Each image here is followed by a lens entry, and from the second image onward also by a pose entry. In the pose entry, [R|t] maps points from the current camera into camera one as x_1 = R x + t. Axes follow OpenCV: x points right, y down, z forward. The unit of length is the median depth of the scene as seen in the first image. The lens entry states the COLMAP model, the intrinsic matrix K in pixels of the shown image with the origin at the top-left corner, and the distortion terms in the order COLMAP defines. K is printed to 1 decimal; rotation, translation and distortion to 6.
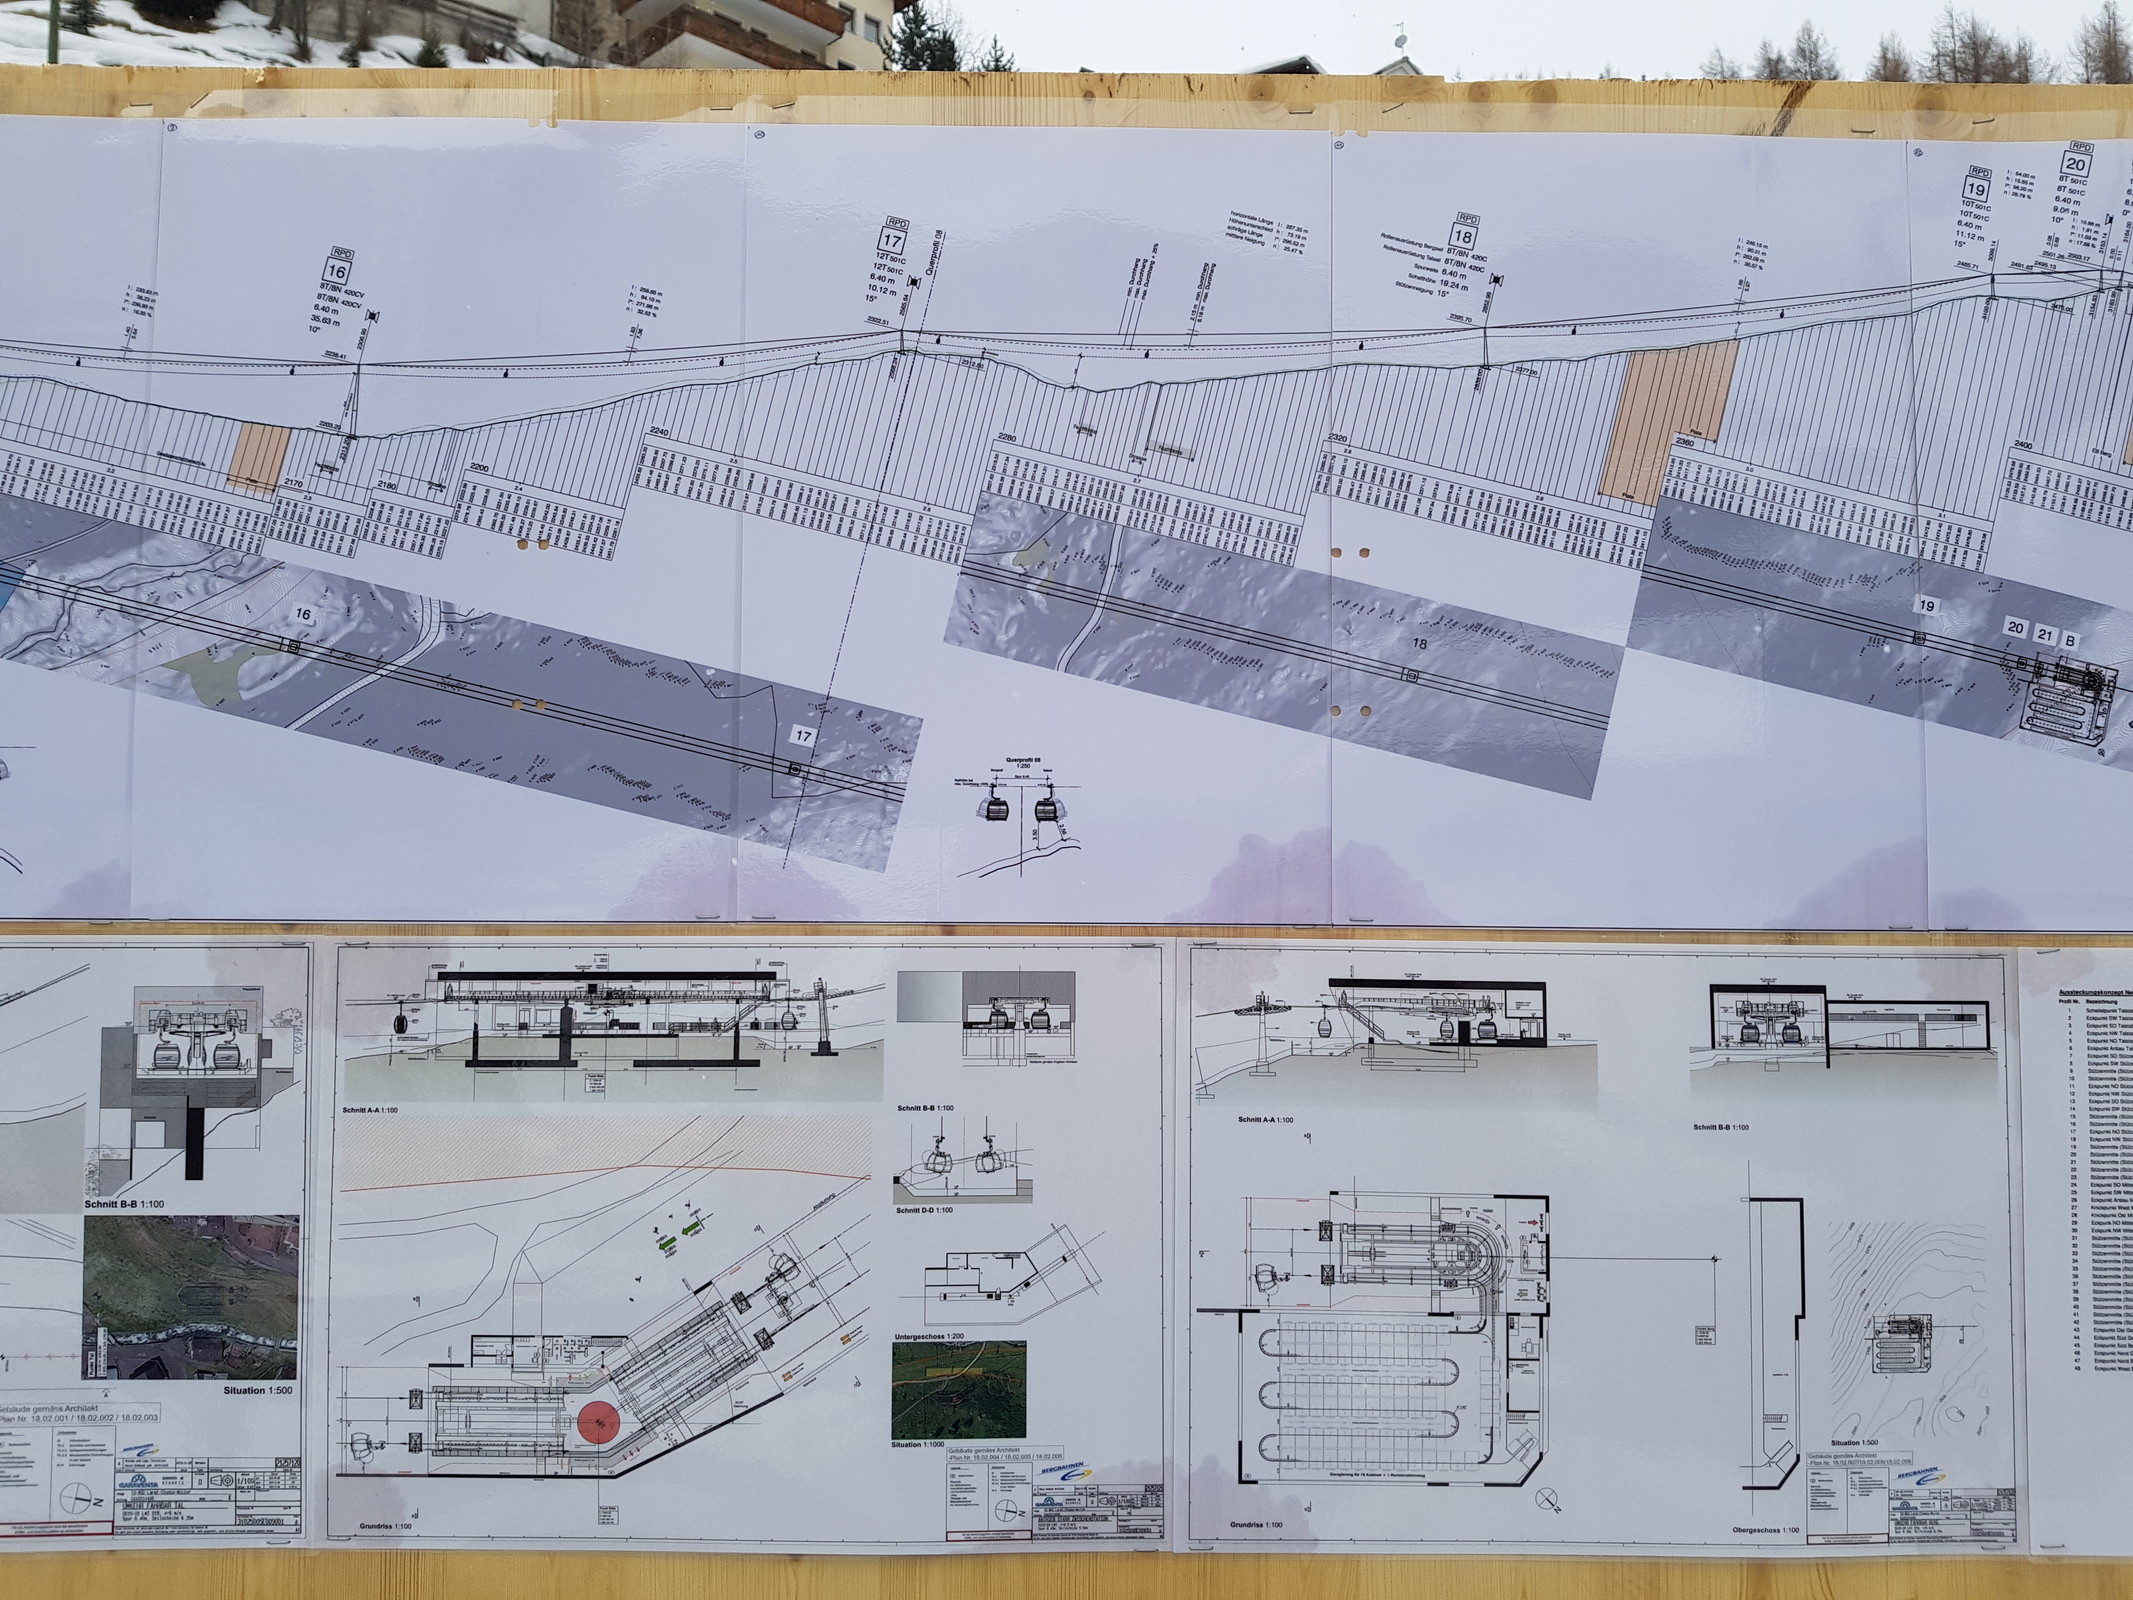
lens RADIAL K [[1616.3, 0, 923.8], [0, 1616.3, 751.5], [0, 0, 1]] dist [-0.019824, 0.020461]
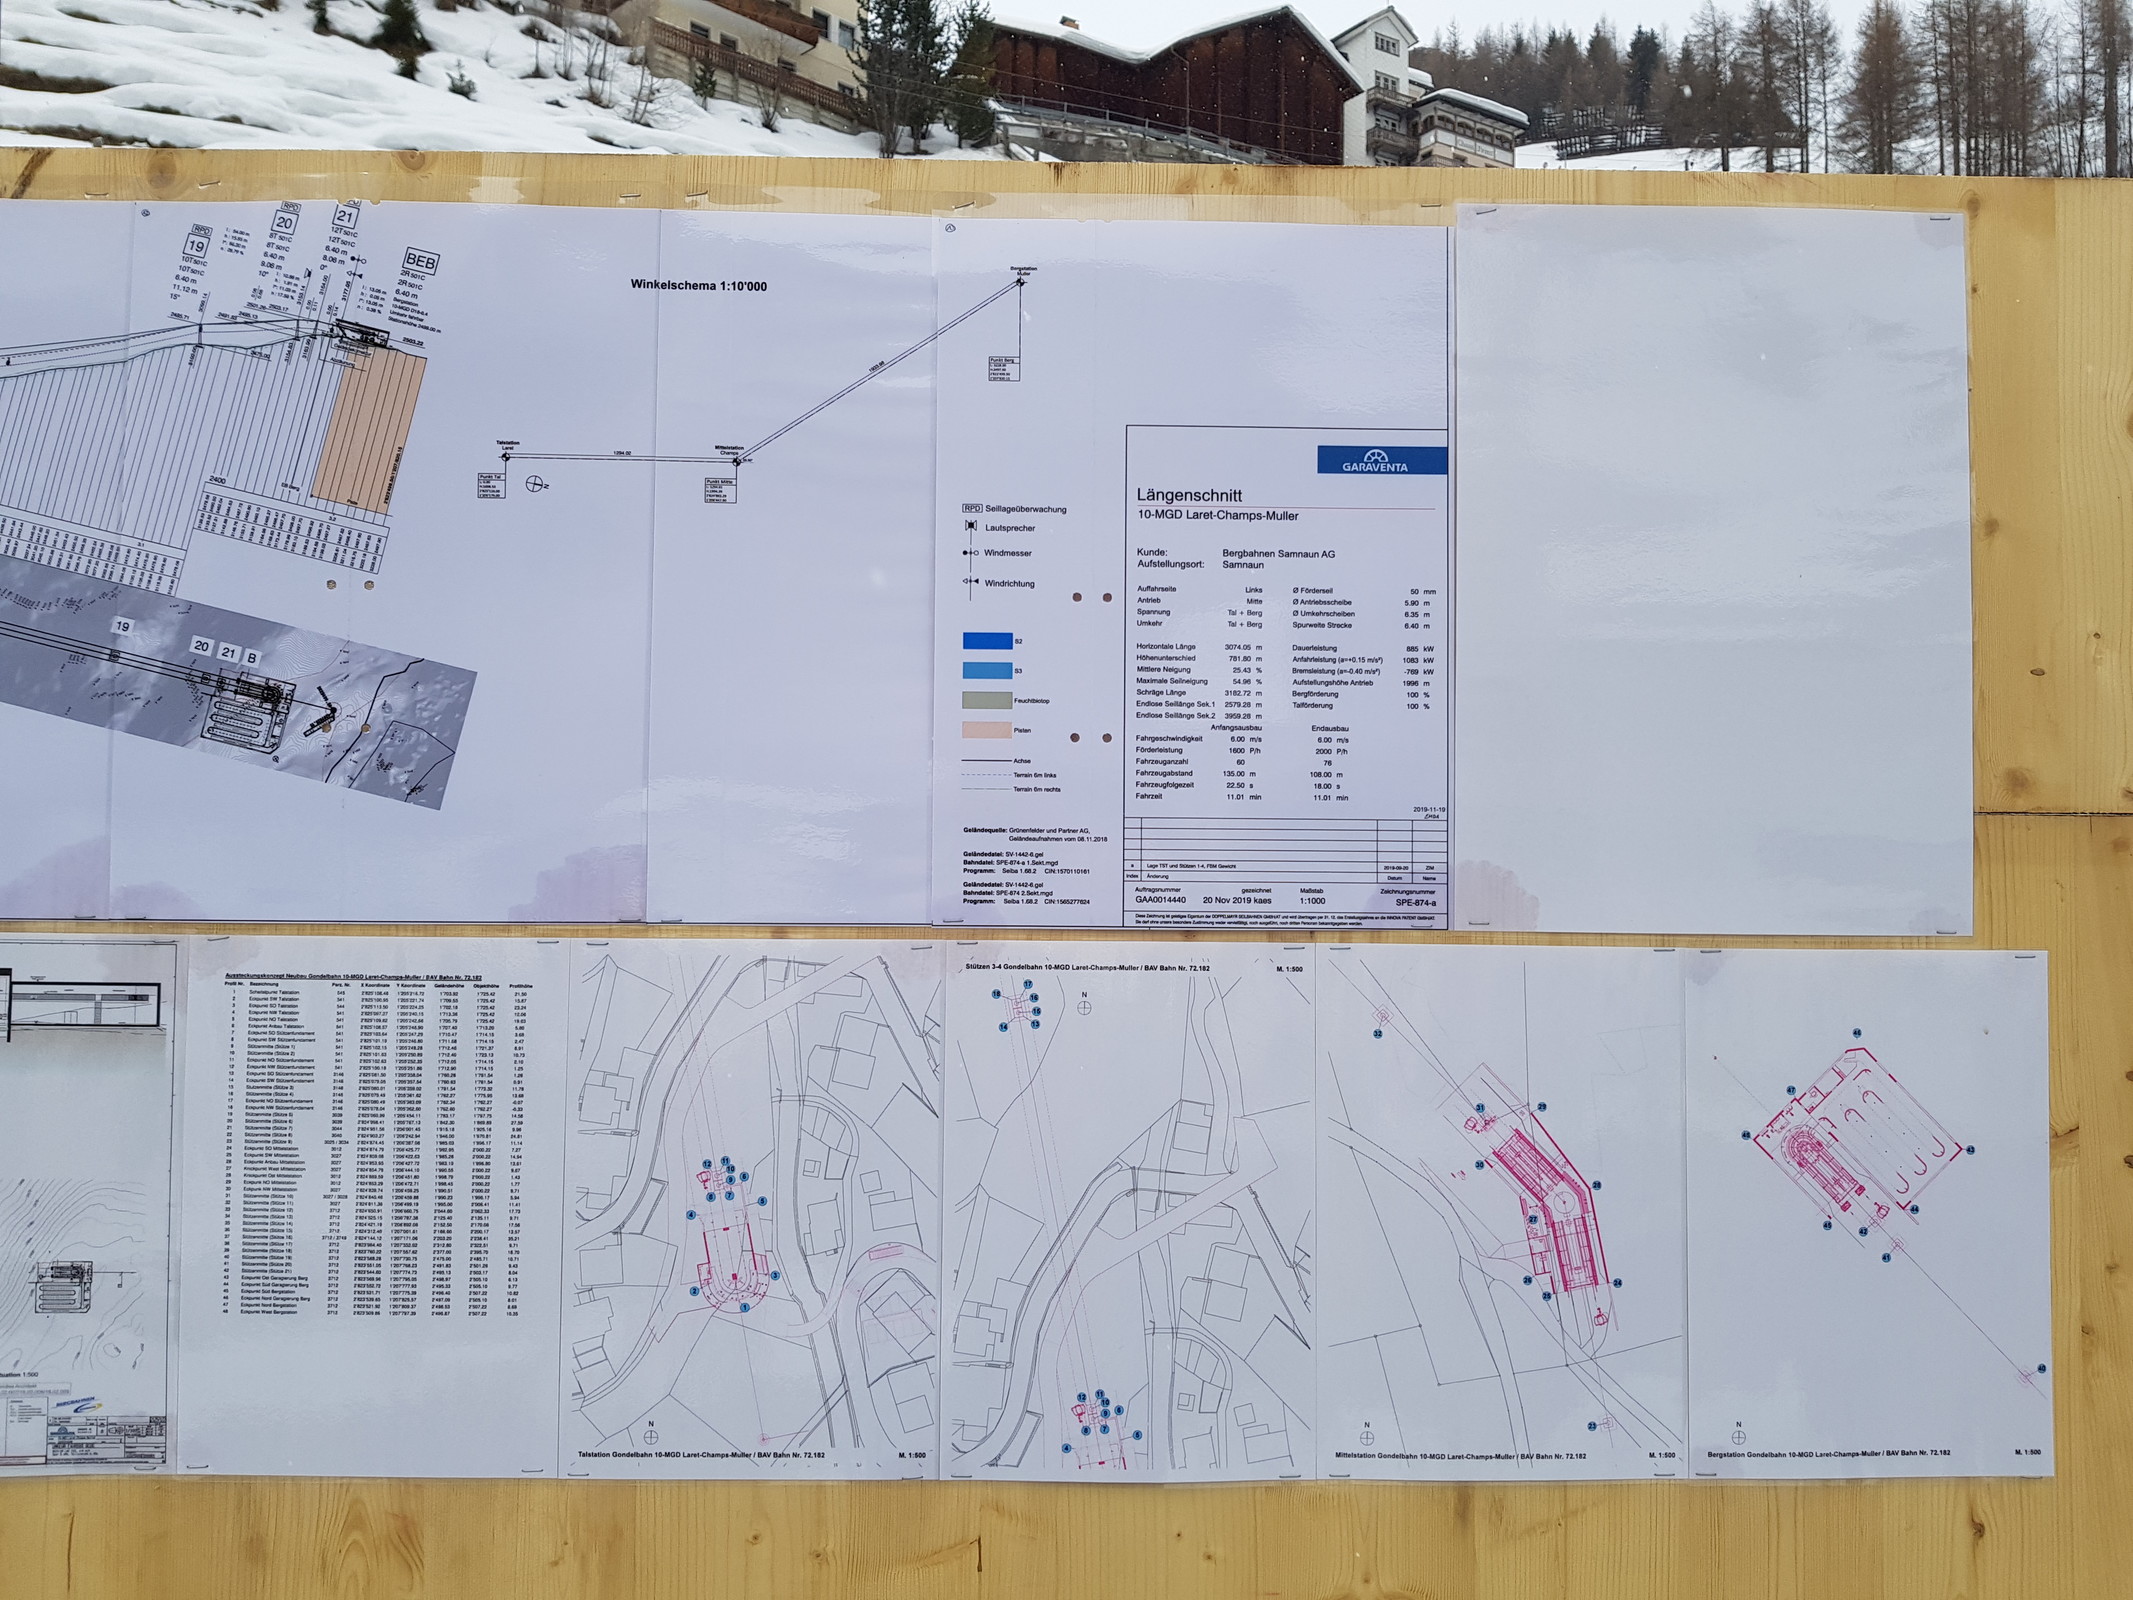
lens RADIAL K [[1616.3, 0, 1085.0], [0, 1616.3, 734.9], [0, 0, 1]] dist [-0.019824, 0.020461]
pose [[0.999789, 0.000496, -0.020545, 1.308169], [-0.000075, 0.999789, 0.020524, -0.038774], [0.020551, -0.020518, 0.999578, -0.095049]]
